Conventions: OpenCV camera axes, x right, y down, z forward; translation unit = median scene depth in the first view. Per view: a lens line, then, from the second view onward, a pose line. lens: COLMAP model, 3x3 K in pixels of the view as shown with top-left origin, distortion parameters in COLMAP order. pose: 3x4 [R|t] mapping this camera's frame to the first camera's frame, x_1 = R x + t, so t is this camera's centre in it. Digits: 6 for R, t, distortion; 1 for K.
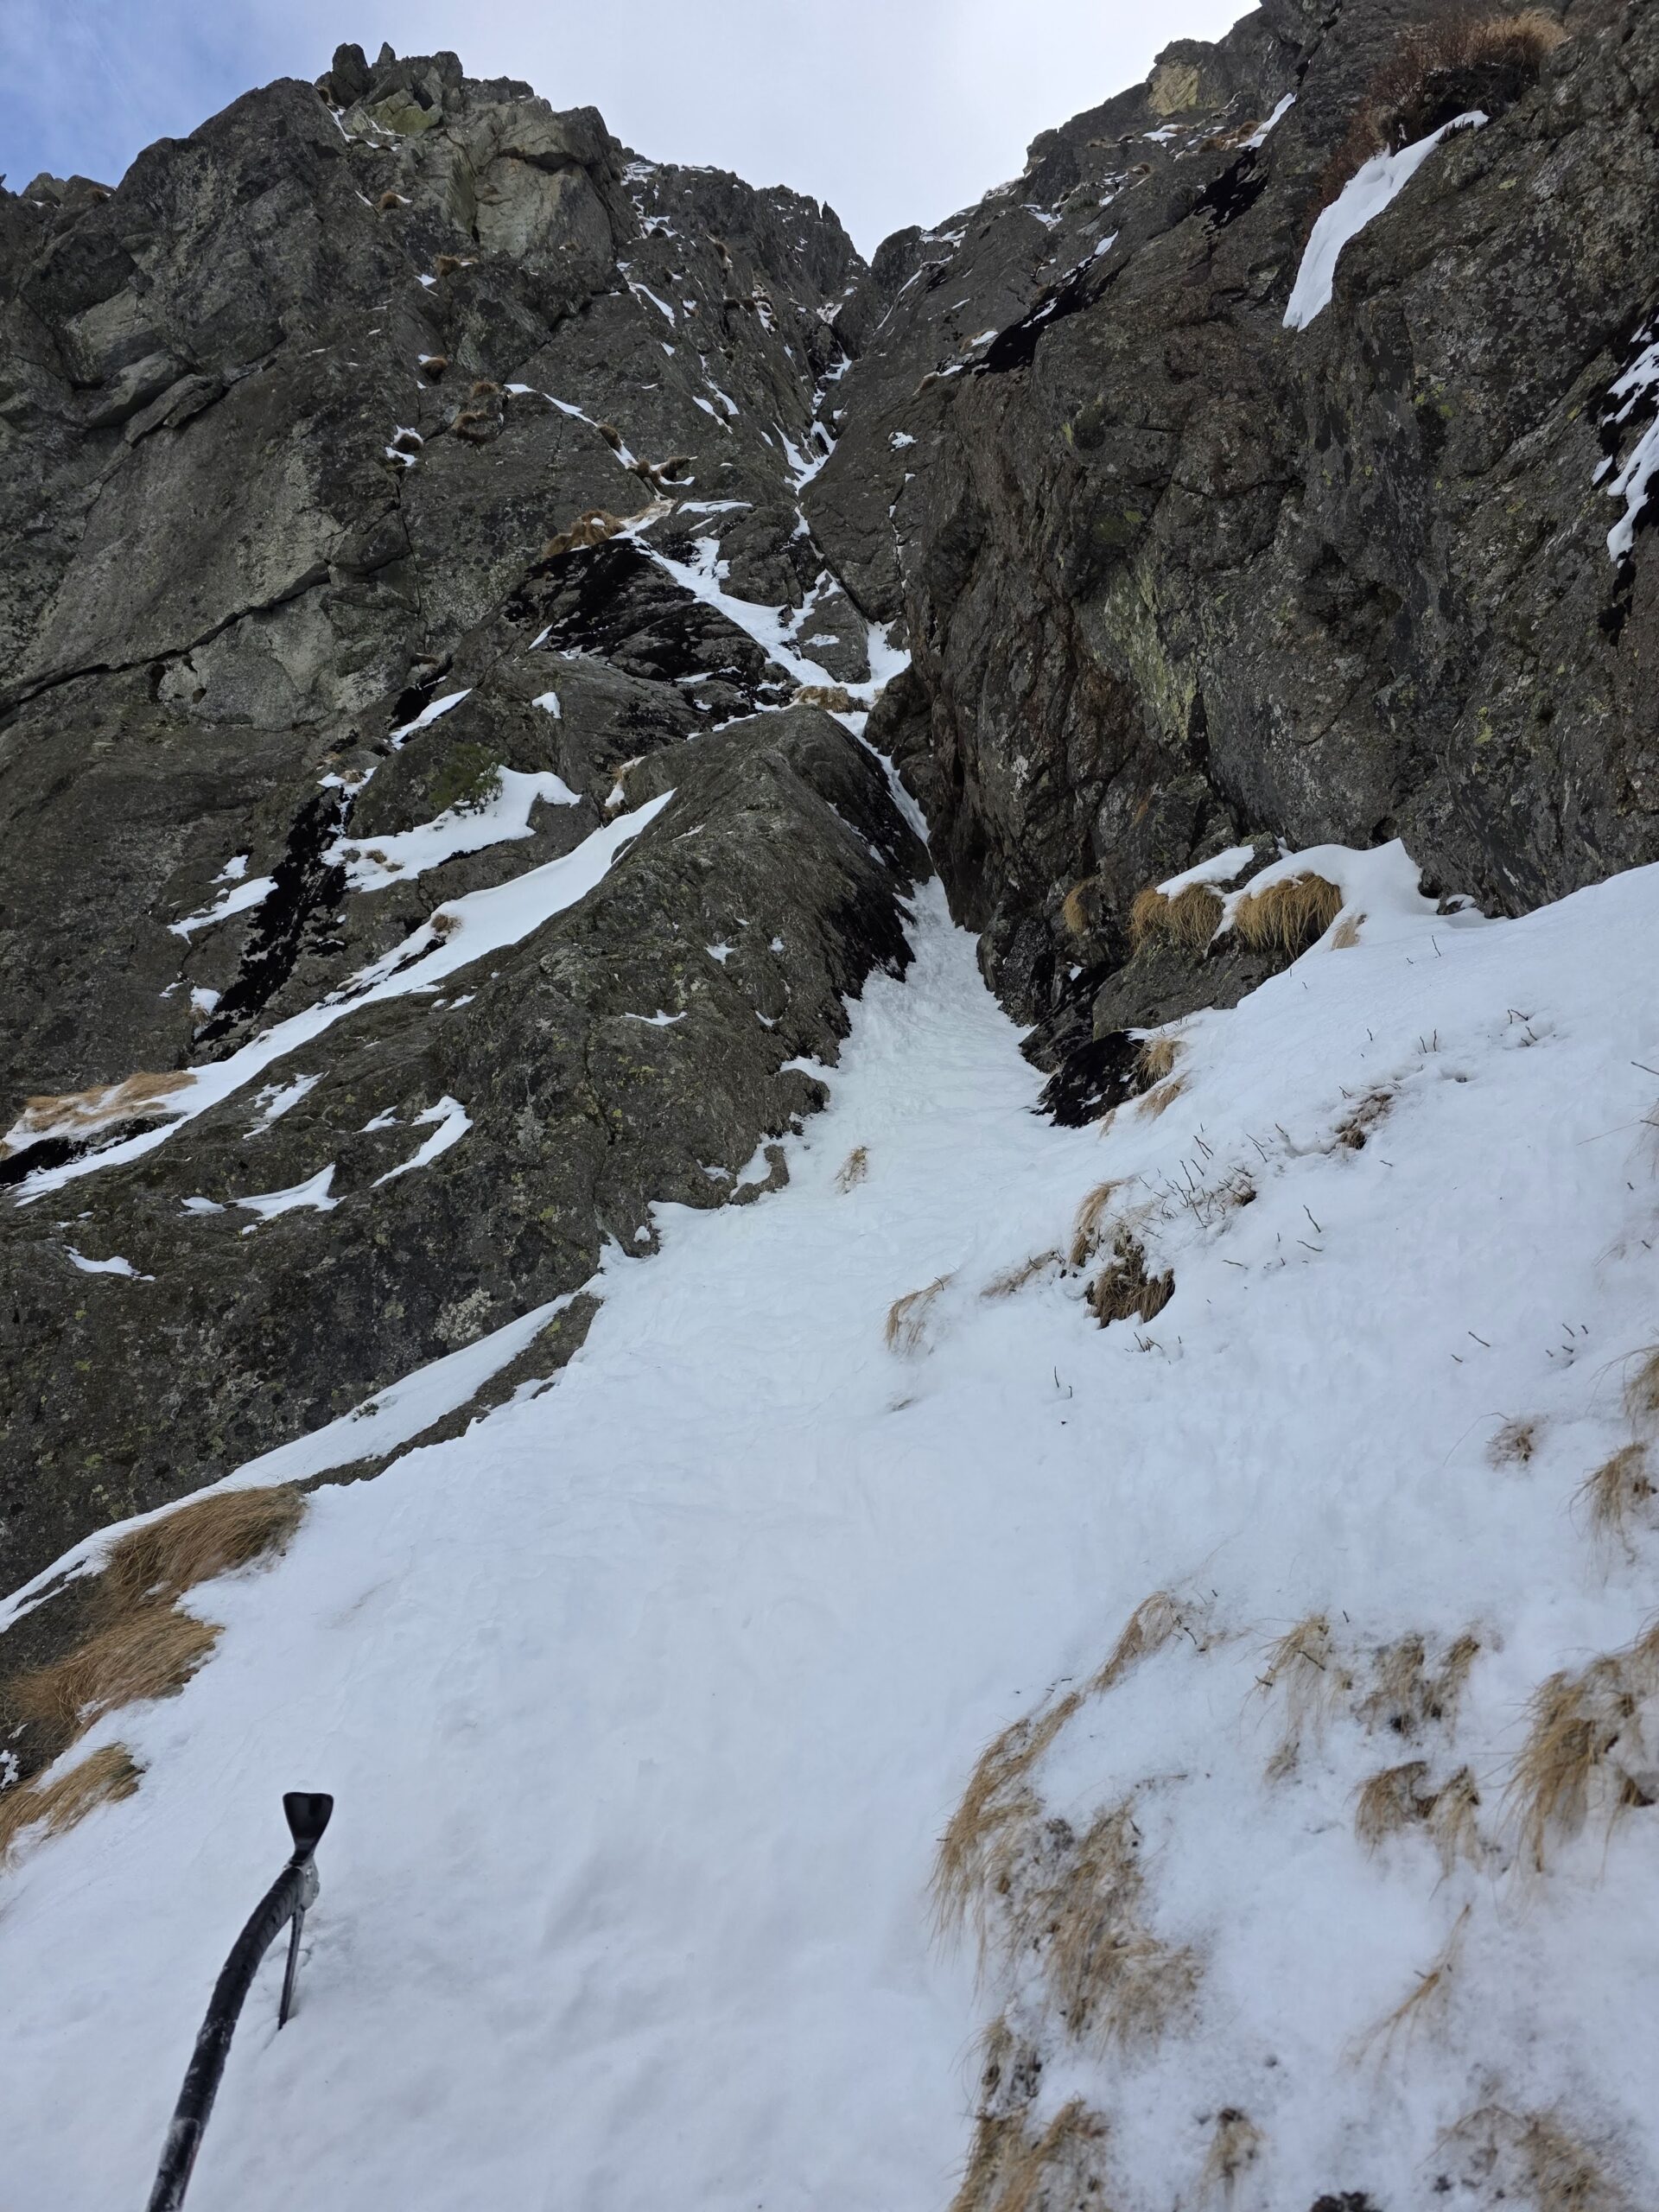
lens RADIAL K [[1649.8, 0, 777.6], [0, 1649.8, 1167.4], [0, 0, 1]] dist [0.082439, -0.103157]
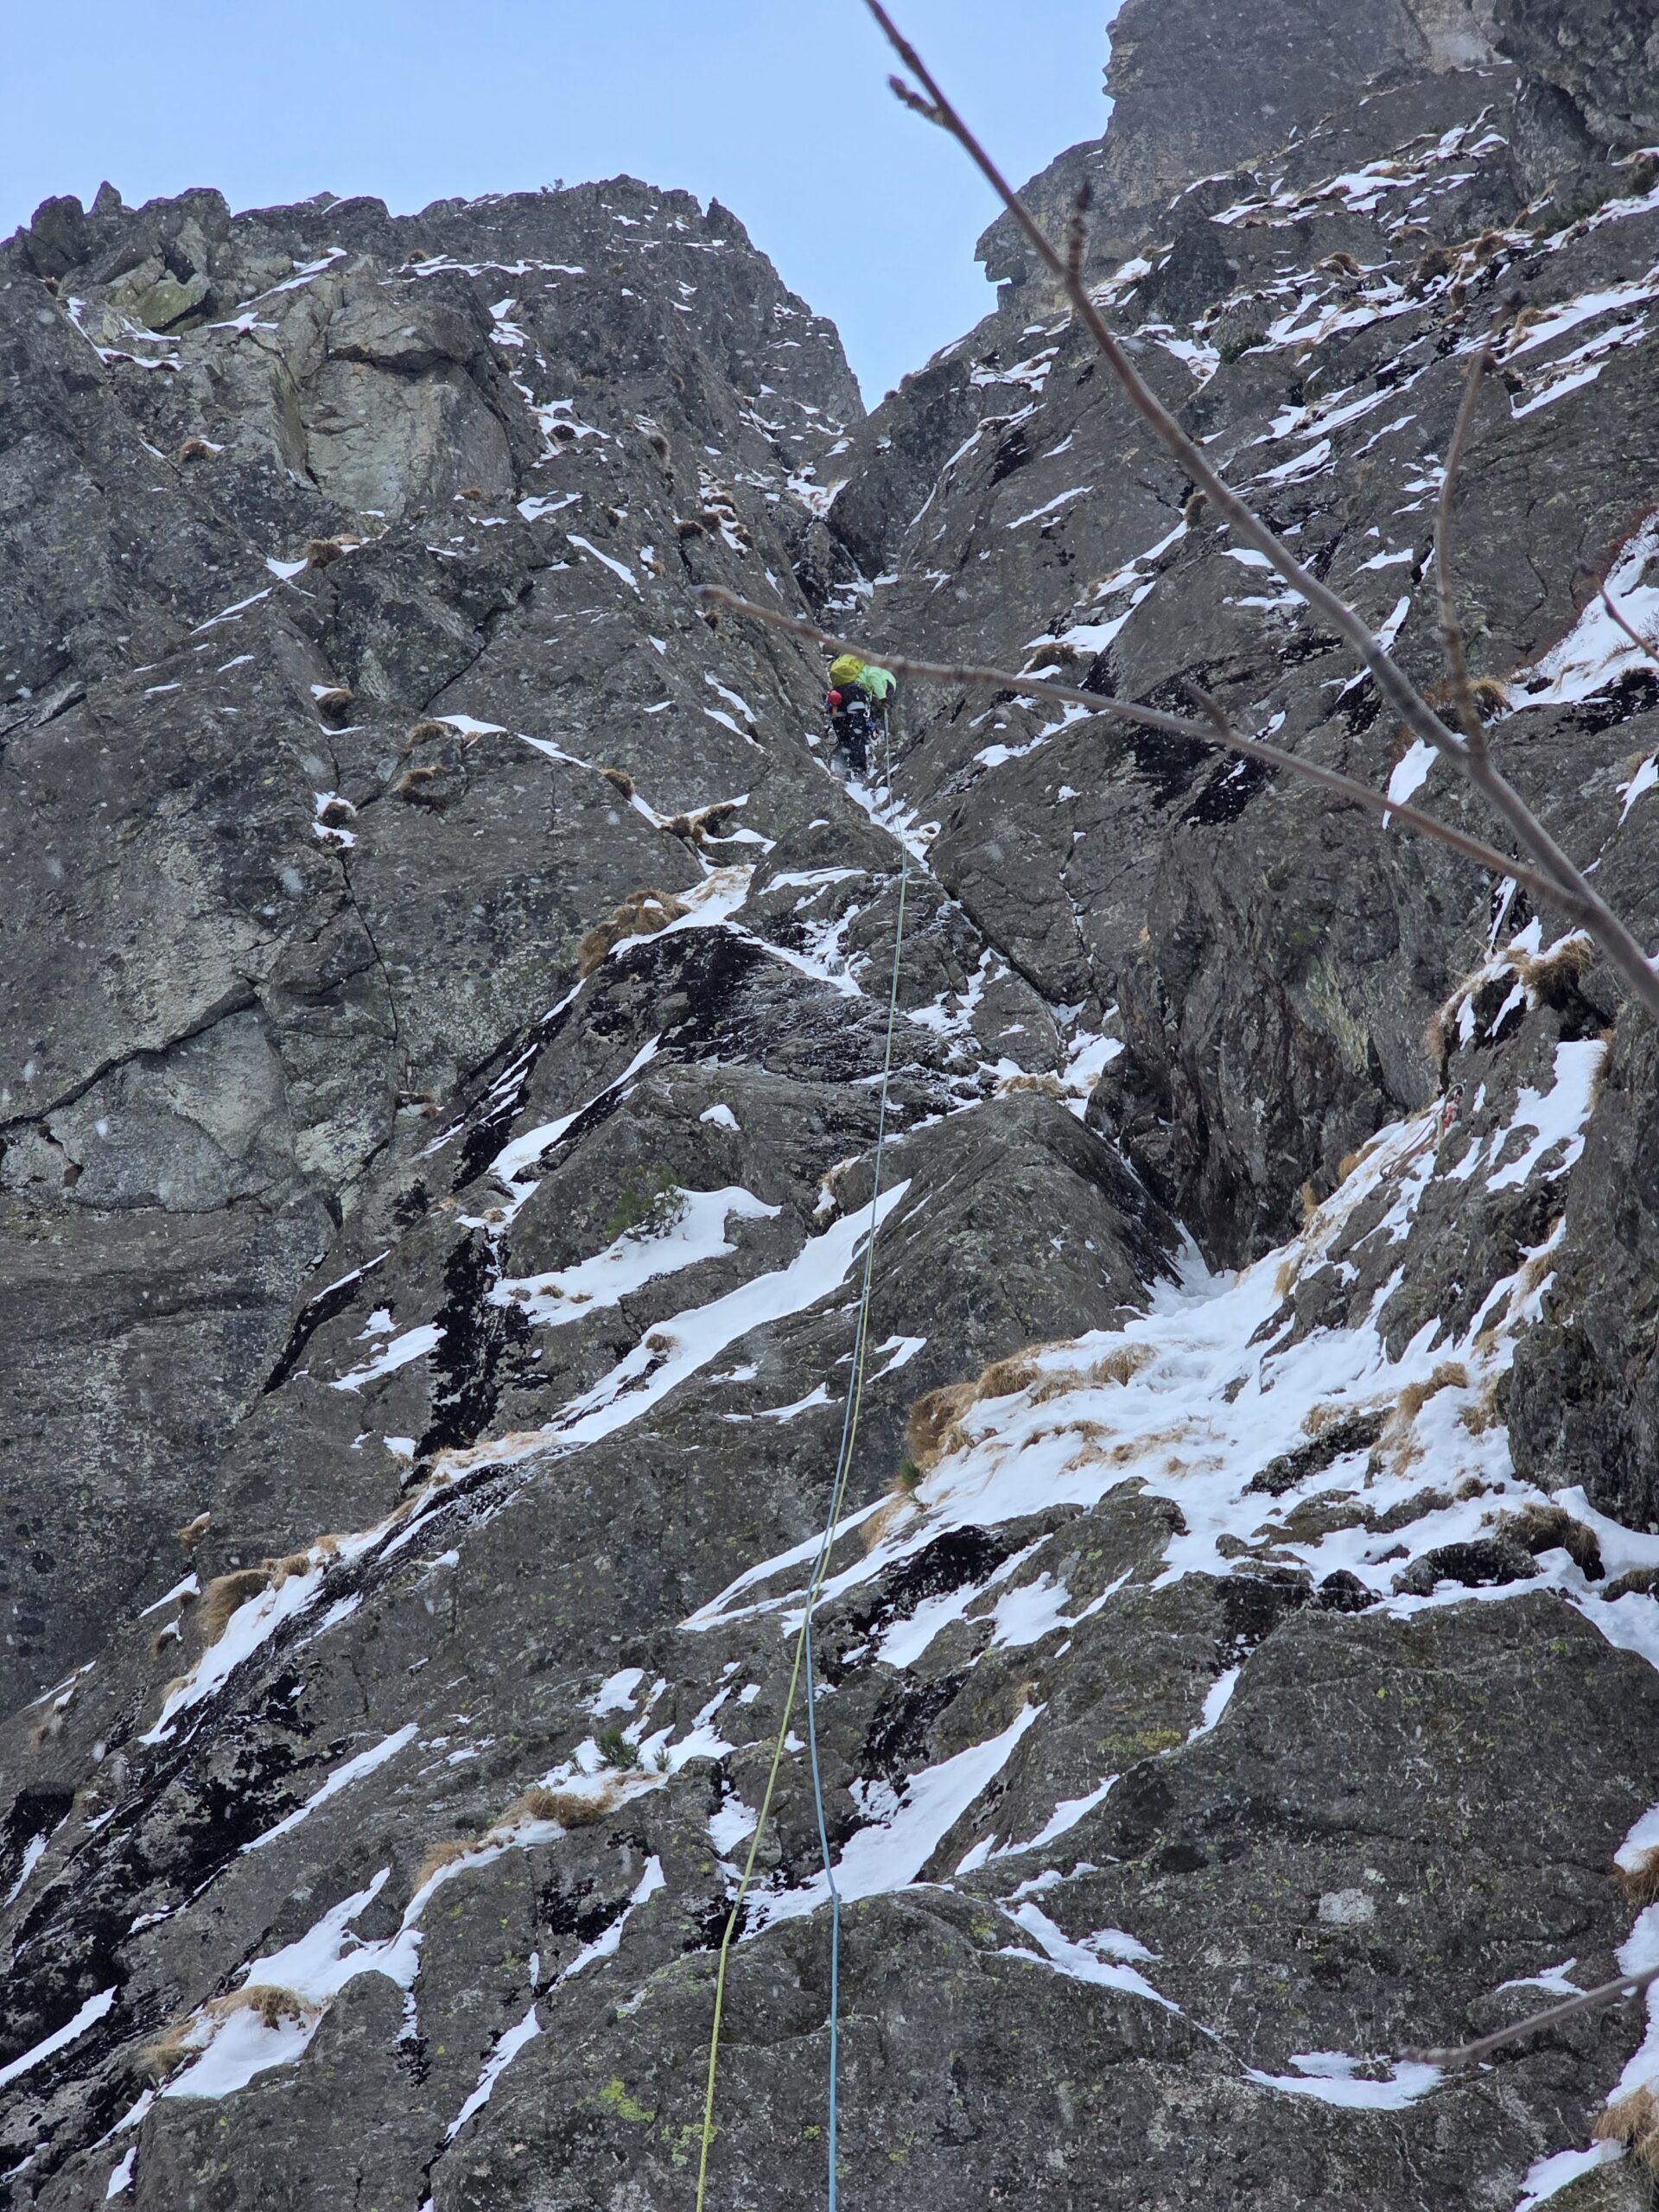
lens RADIAL K [[4738.4, 0, 832.7], [0, 4738.4, 1107.5], [0, 0, 1]] dist [-0.005052, 0.000000]
pose [[0.995662, -0.071114, 0.059999, -0.163822], [0.085515, 0.953527, -0.288917, 0.323025], [-0.036665, 0.292795, 0.955472, -1.015965]]
